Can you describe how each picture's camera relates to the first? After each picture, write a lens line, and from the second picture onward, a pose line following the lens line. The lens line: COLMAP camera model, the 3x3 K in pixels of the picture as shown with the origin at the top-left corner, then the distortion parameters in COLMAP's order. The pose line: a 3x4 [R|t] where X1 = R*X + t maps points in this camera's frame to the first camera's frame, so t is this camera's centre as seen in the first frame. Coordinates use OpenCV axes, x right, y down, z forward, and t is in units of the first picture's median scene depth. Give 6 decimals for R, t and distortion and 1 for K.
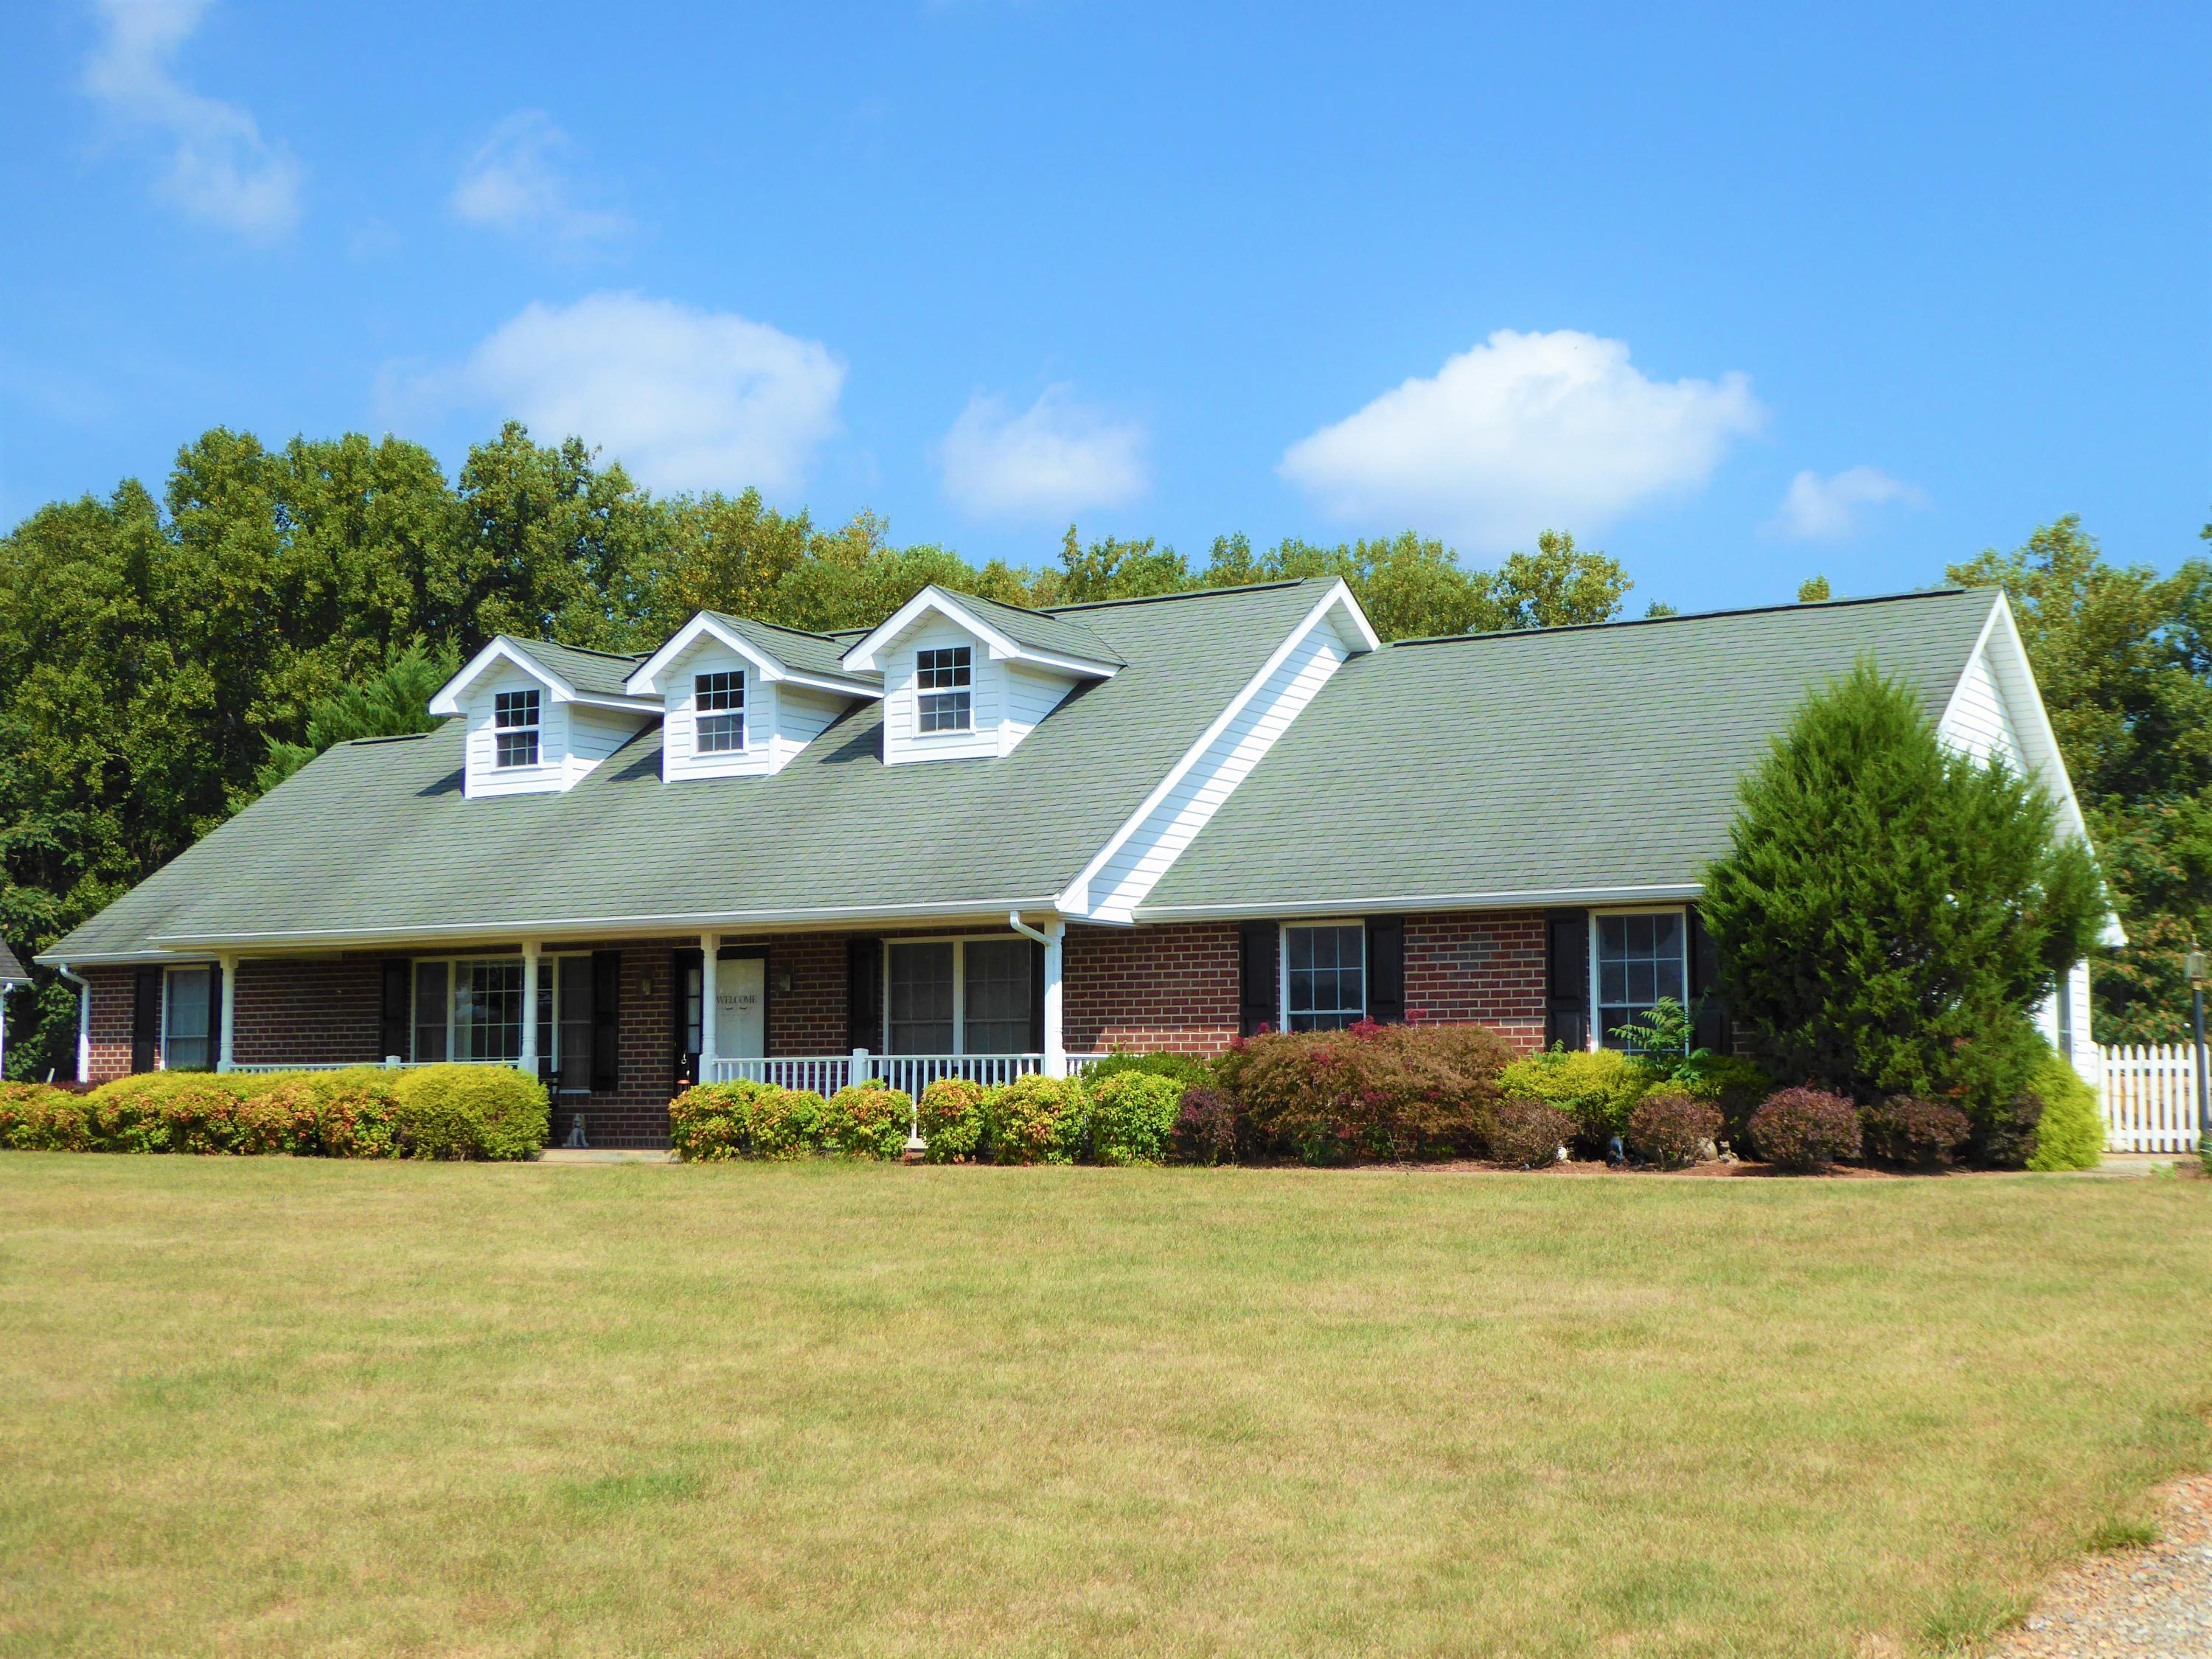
lens RADIAL K [[2966.3, 0, 1101.5], [0, 2966.3, 820.4], [0, 0, 1]] dist [0.013994, 0.001009]
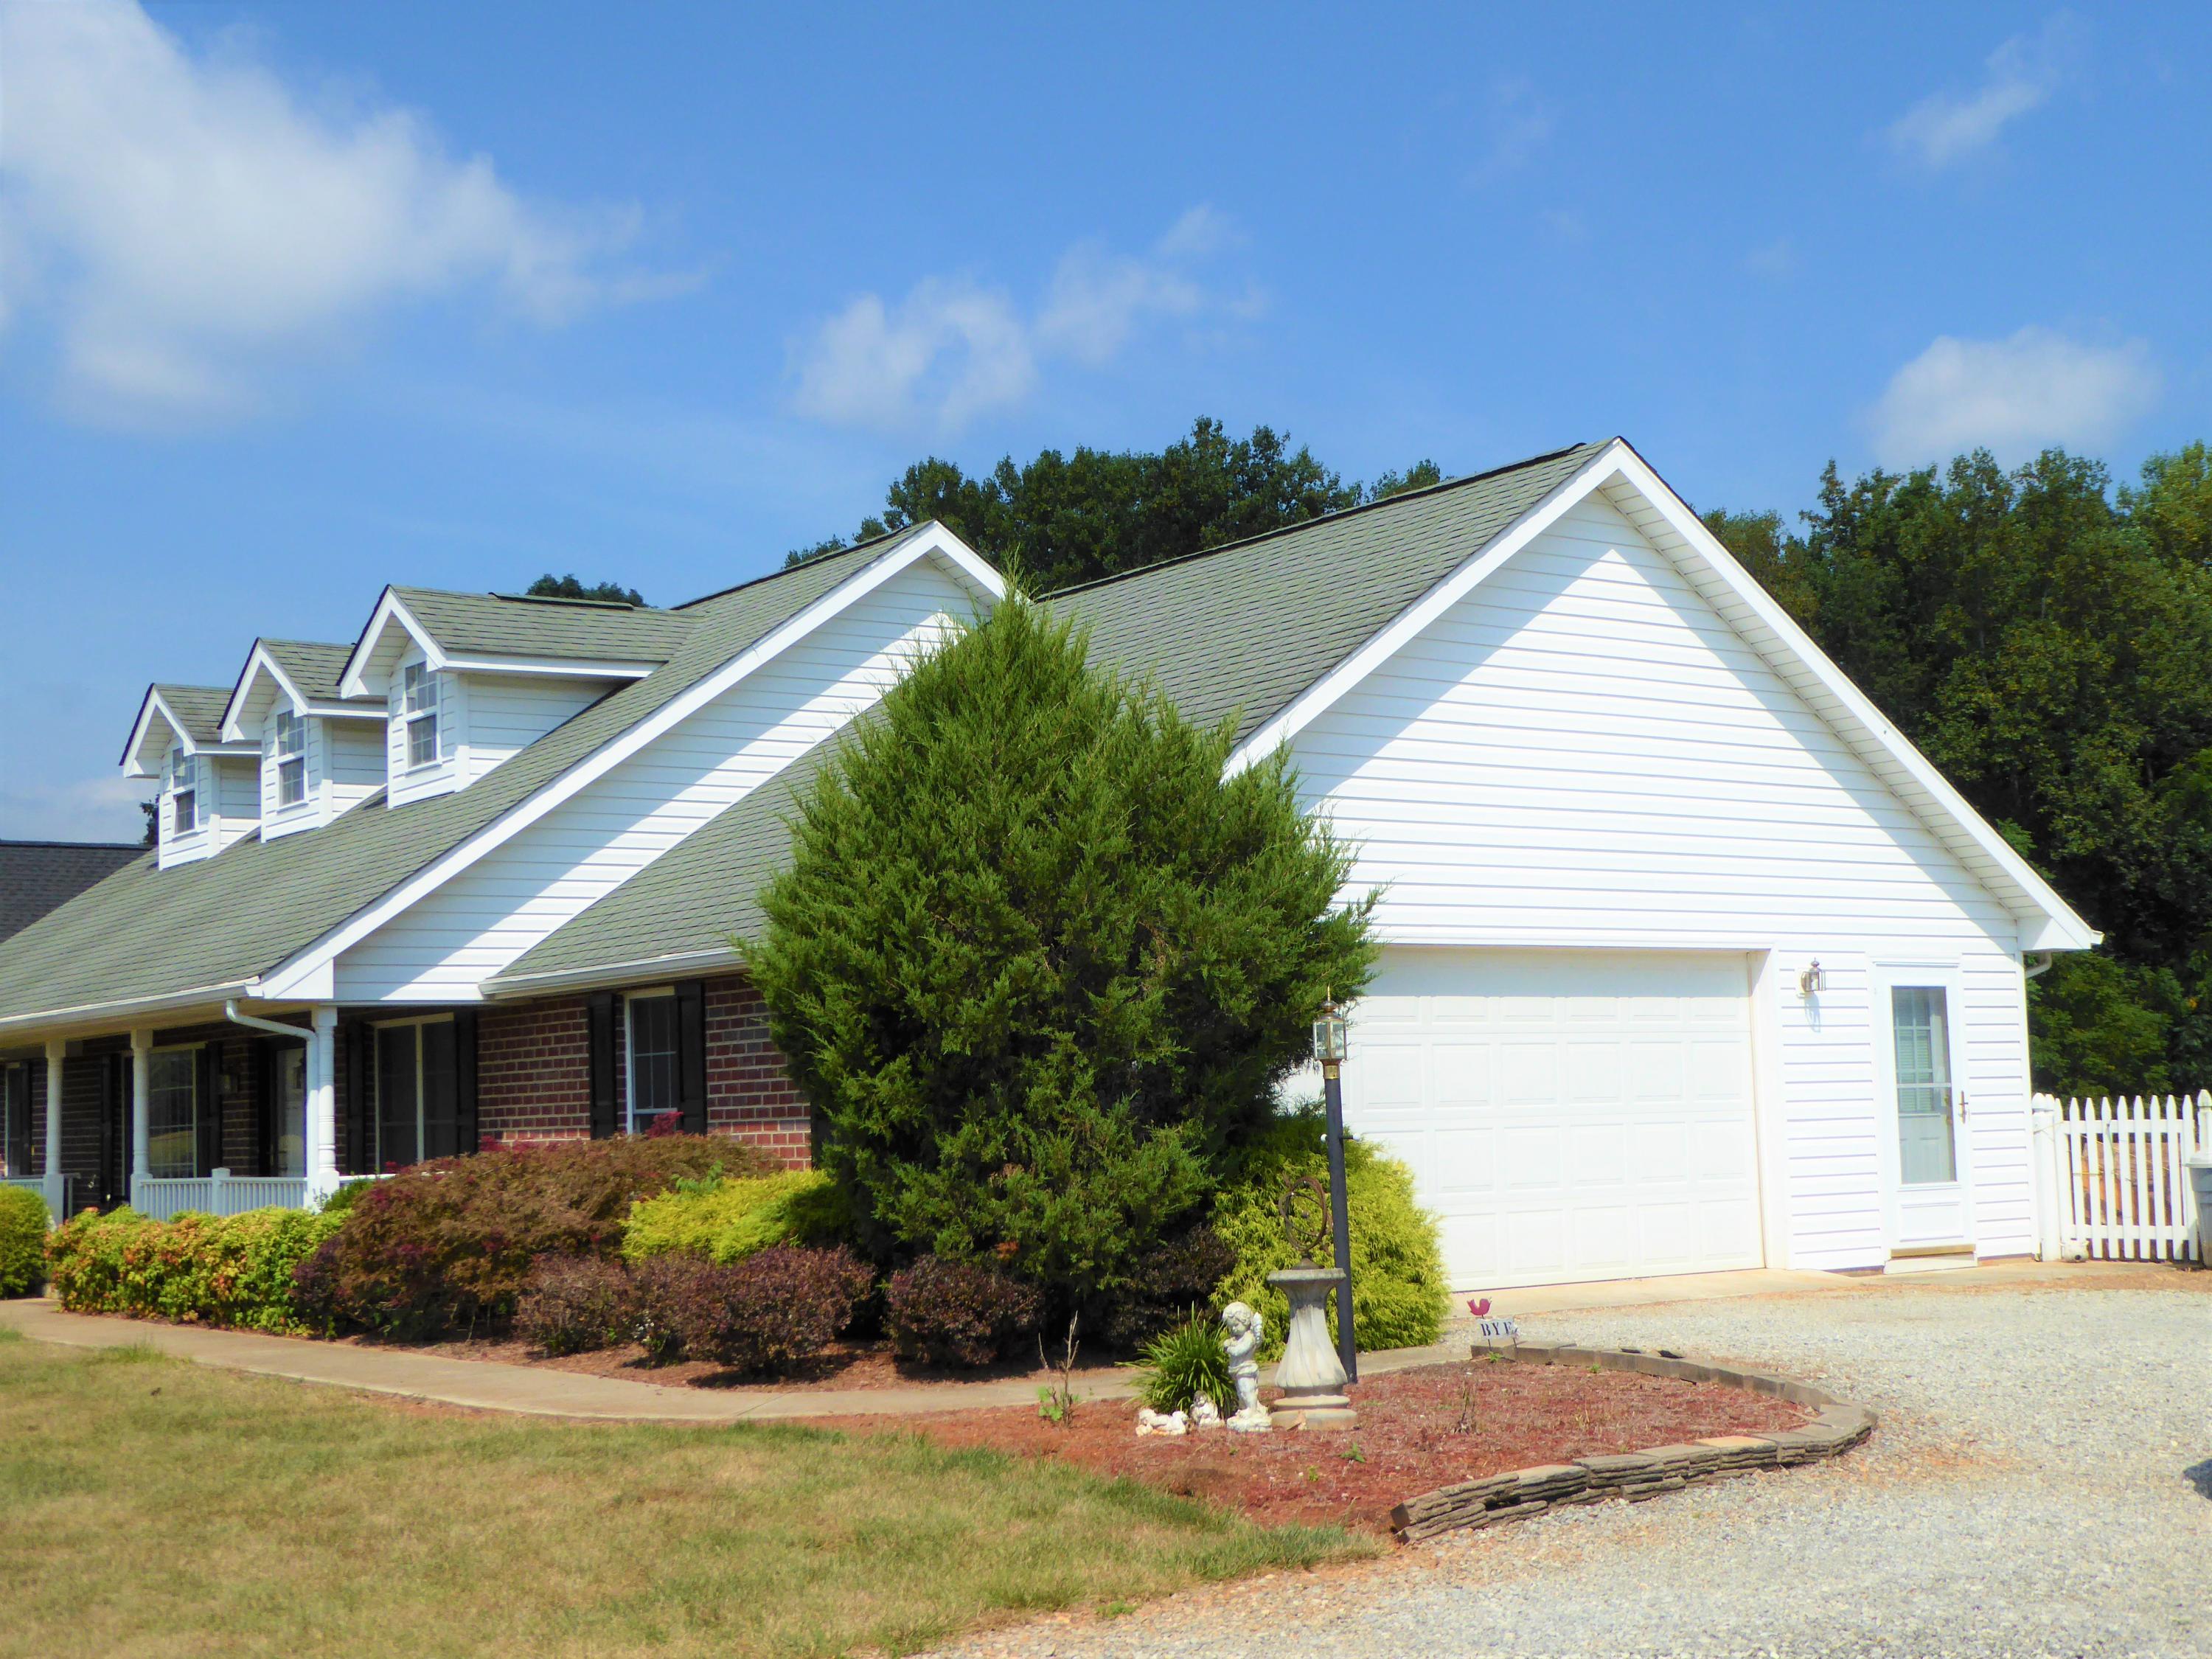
lens RADIAL K [[2966.3, 0, 1101.5], [0, 2966.3, 820.4], [0, 0, 1]] dist [0.013994, 0.001009]
pose [[0.923964, -0.064615, -0.376983, 0.436521], [0.066370, 0.997760, -0.008347, 0.004737], [0.376678, -0.017308, 0.926183, 0.329519]]
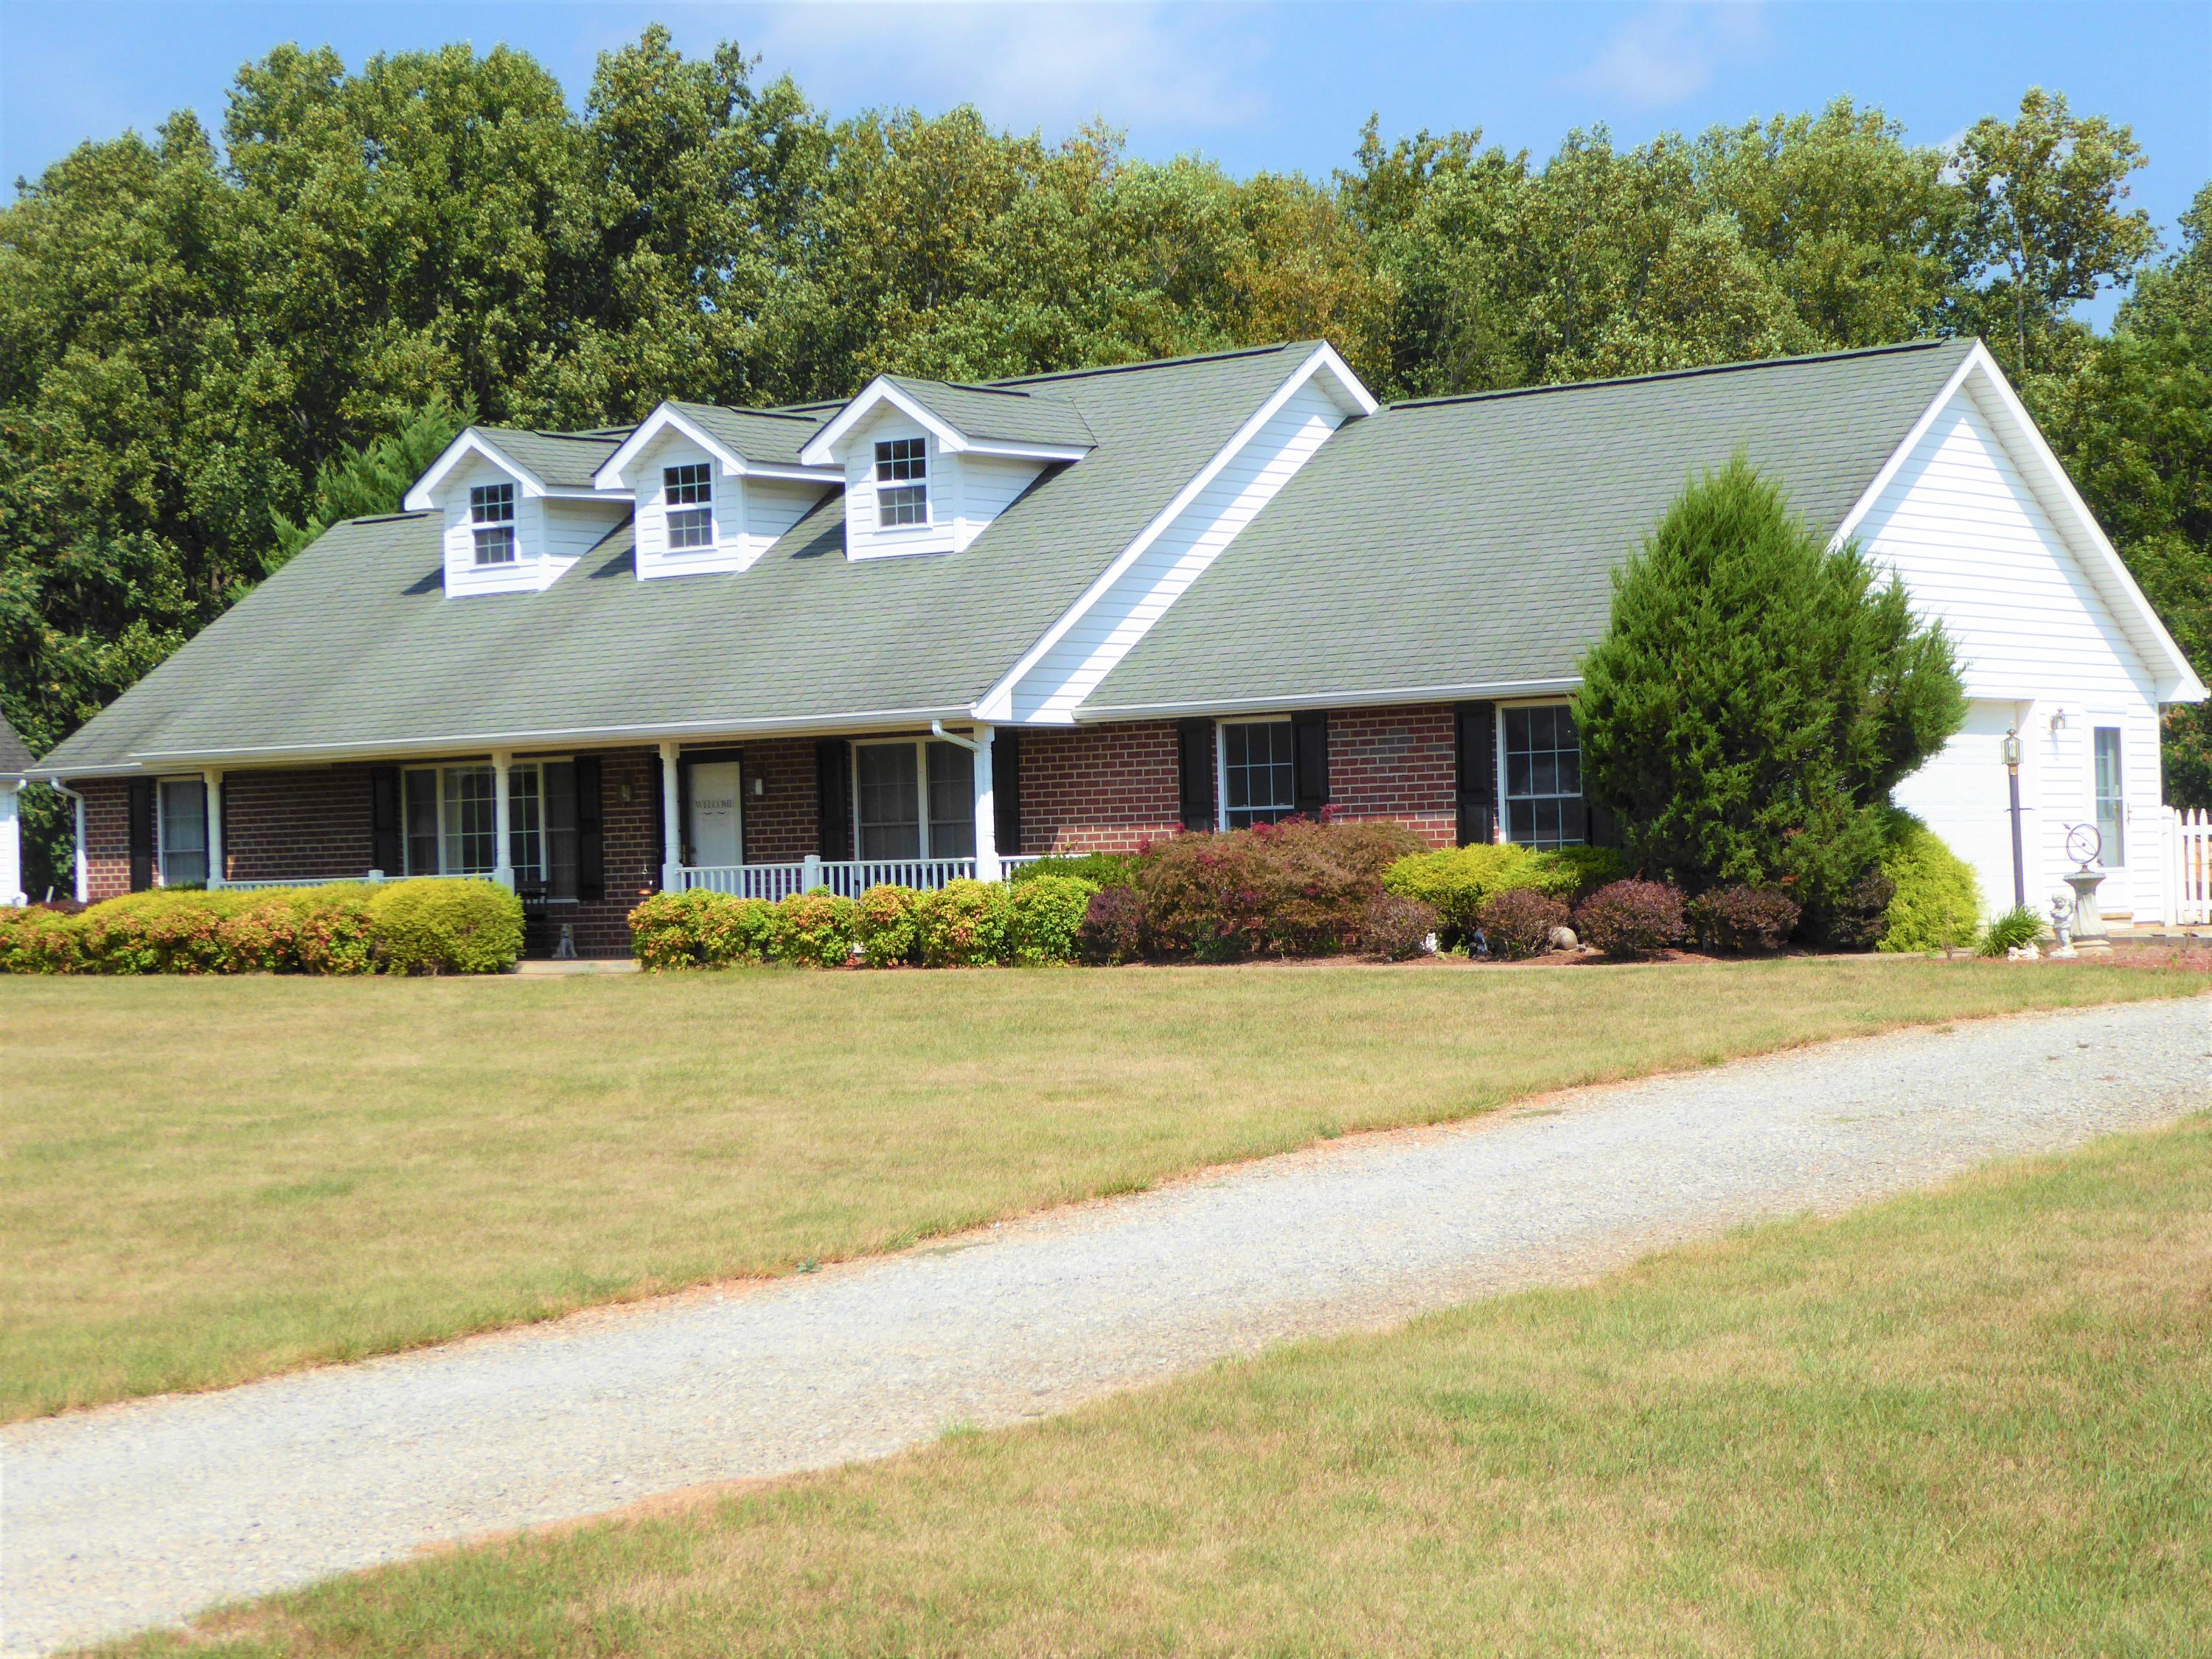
lens RADIAL K [[4253.5, 0, 1109.0], [0, 4253.5, 838.5], [0, 0, 1]] dist [0.251112, -1.903272]
pose [[0.992611, -0.026670, -0.118370, 0.182006], [0.037147, 0.995497, 0.087206, -0.048718], [0.115511, -0.090959, 0.989133, -0.396713]]
